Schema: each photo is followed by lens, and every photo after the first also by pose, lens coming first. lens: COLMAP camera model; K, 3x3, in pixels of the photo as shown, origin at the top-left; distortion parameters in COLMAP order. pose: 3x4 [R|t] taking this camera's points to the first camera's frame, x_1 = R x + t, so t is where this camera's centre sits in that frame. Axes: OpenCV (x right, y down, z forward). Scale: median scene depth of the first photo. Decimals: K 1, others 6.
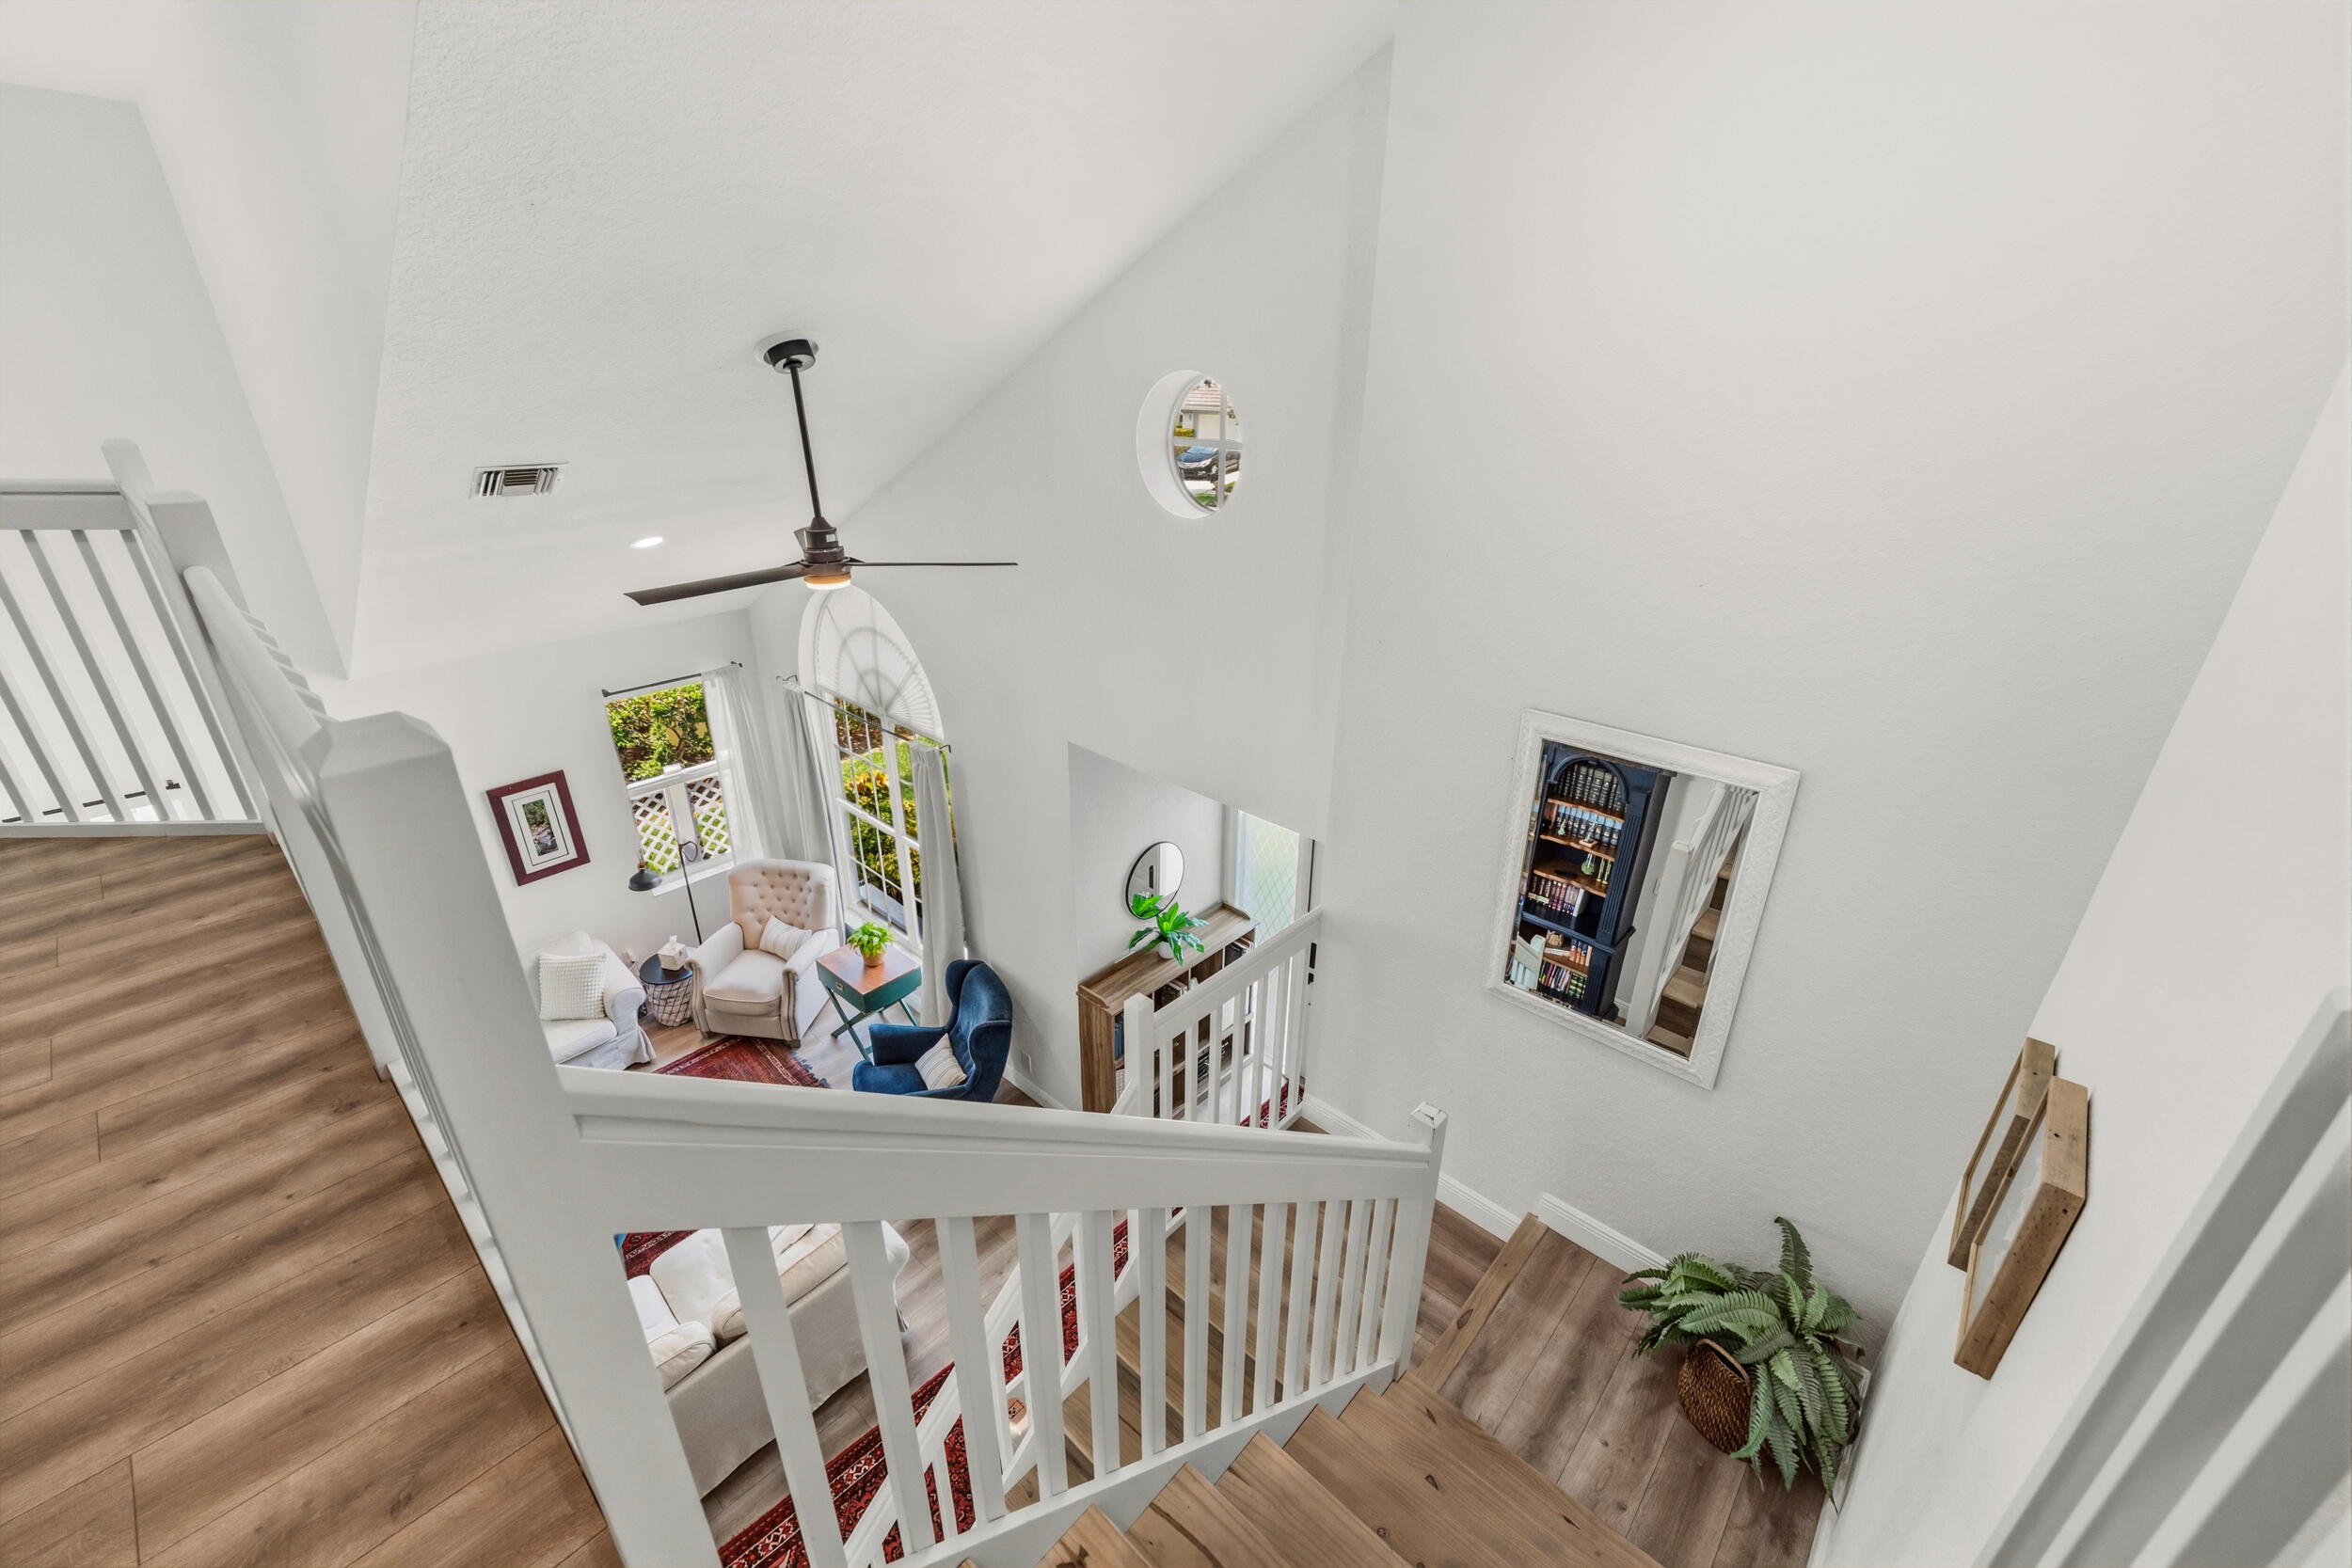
lens RADIAL K [[949.7, 0, 1176.2], [0, 949.7, 784.8], [0, 0, 1]] dist [0.000222, -0.000194]
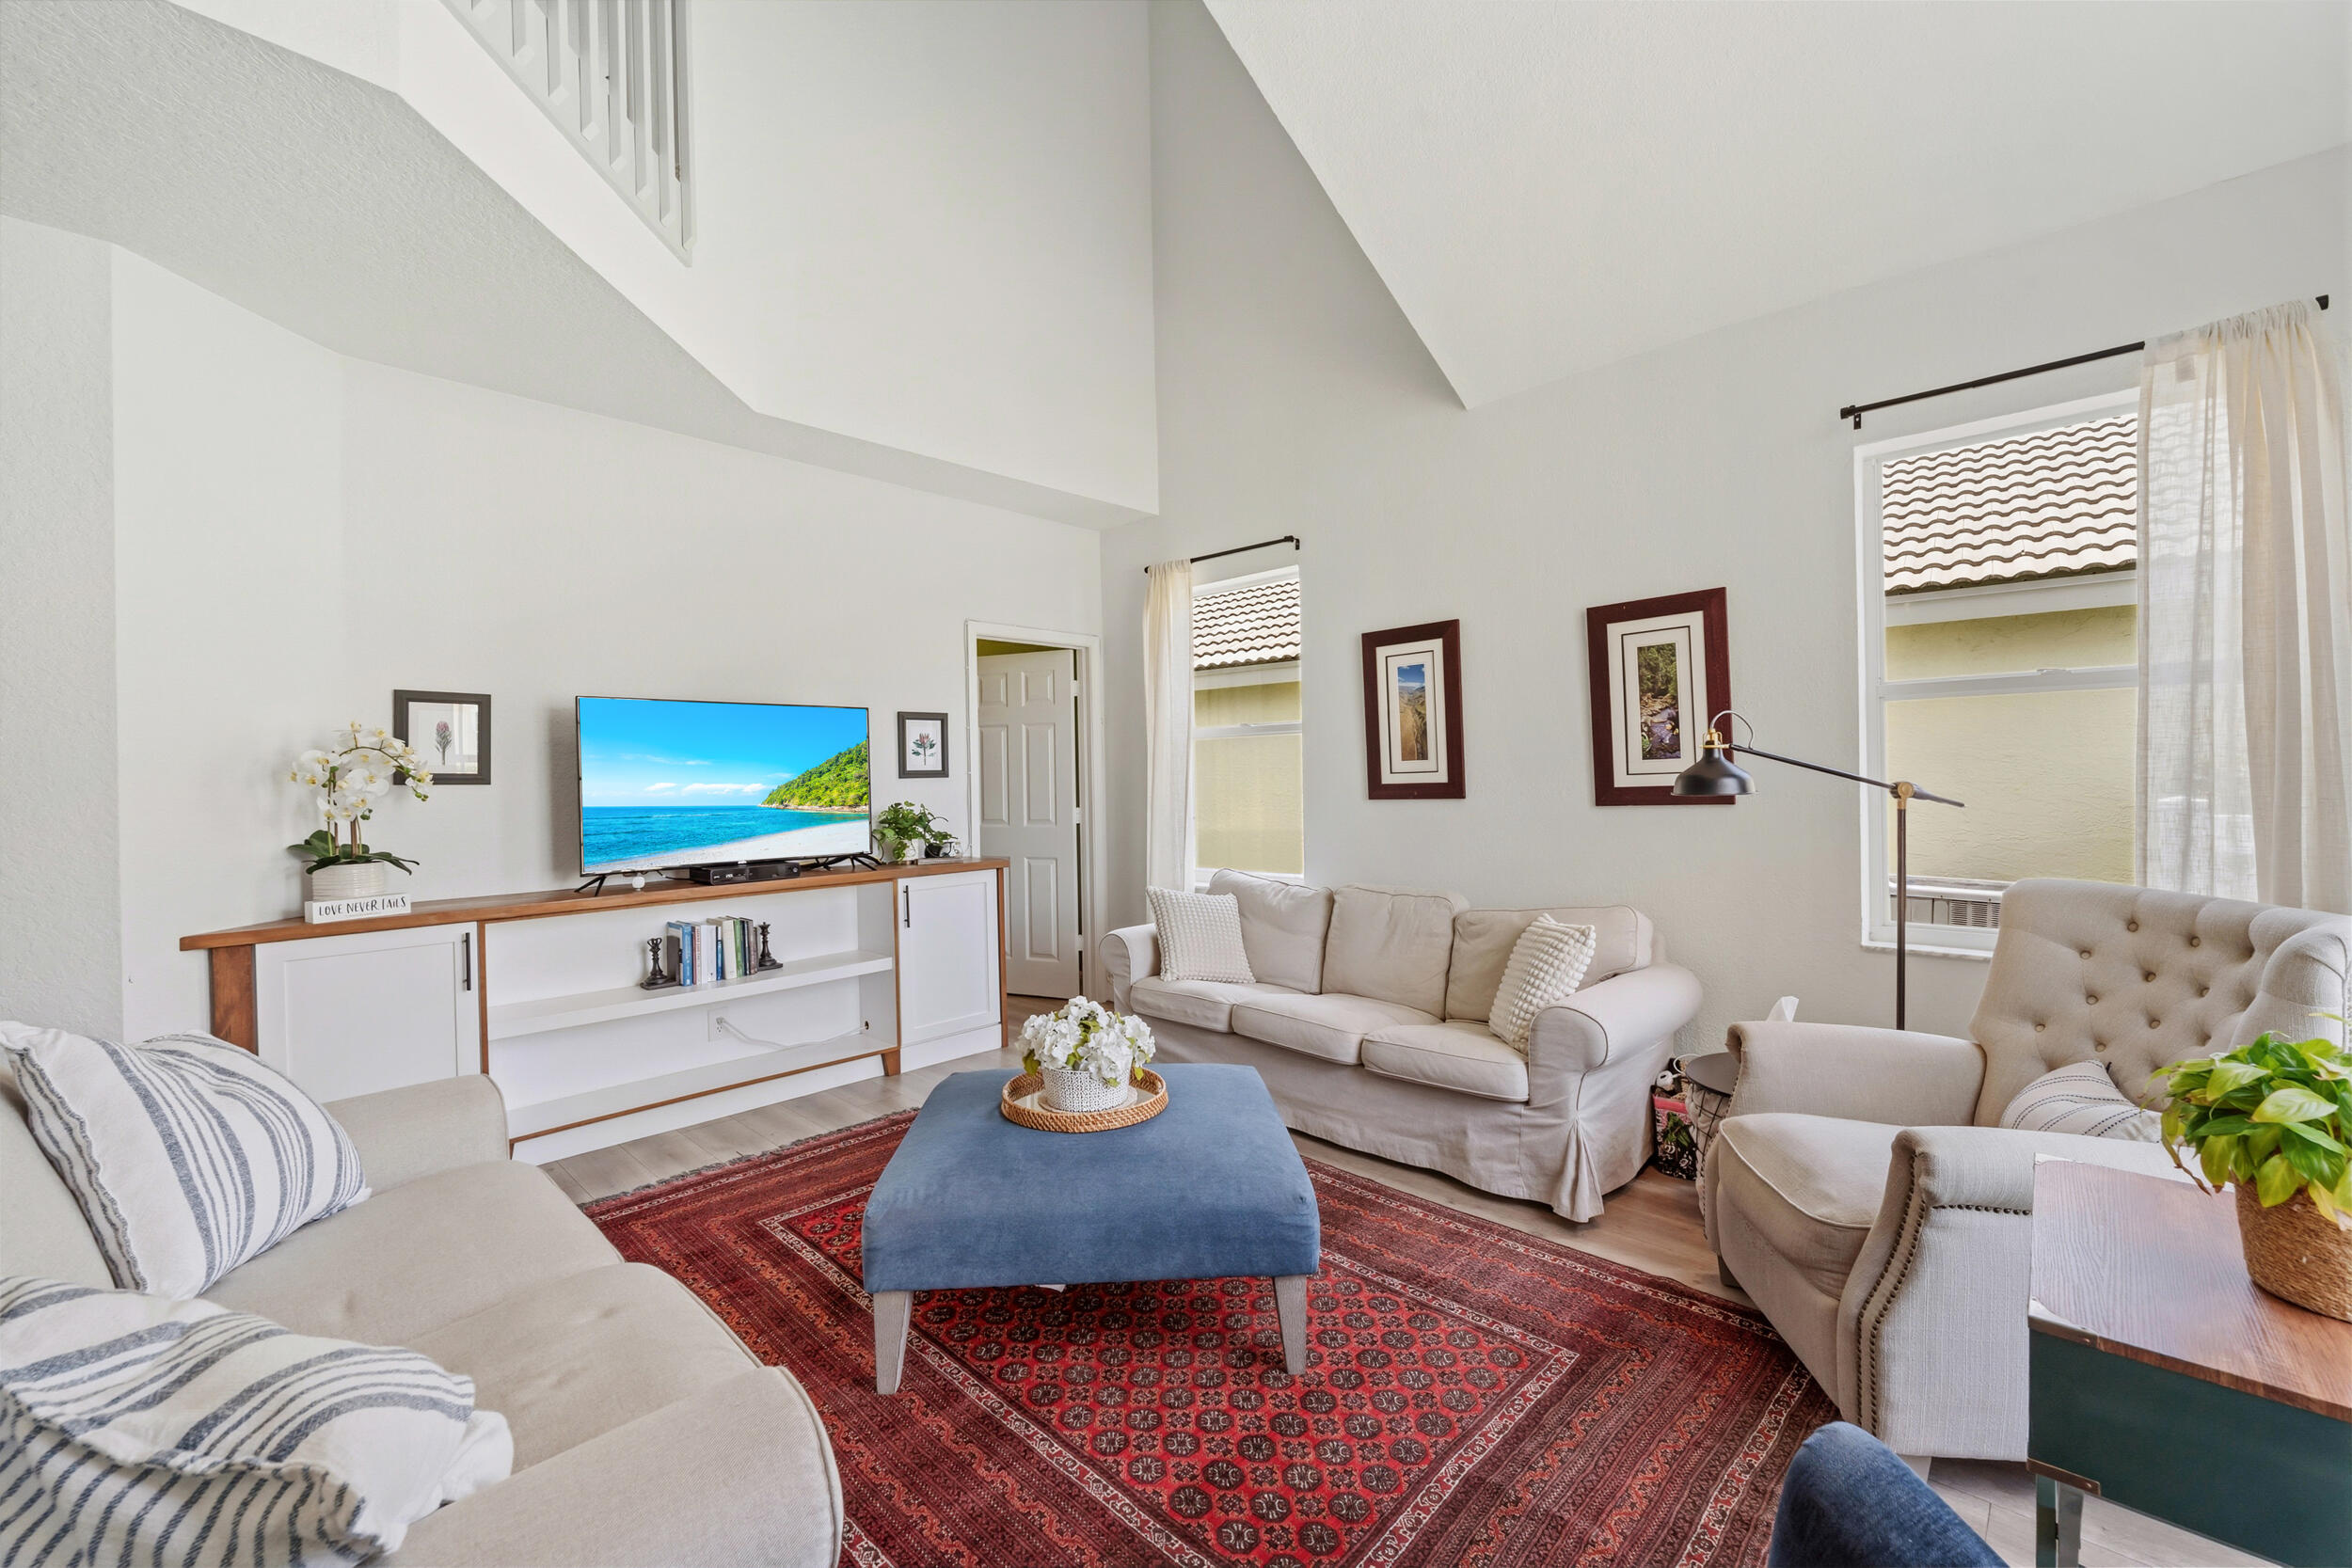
lens RADIAL K [[949.7, 0, 1178.3], [0, 949.7, 780.3], [0, 0, 1]] dist [0.000222, -0.000194]
pose [[-0.013294, 0.002864, -0.999908, -0.151018], [-0.400979, 0.916053, 0.007955, 0.184836], [0.915991, 0.401048, -0.011029, 0.785959]]
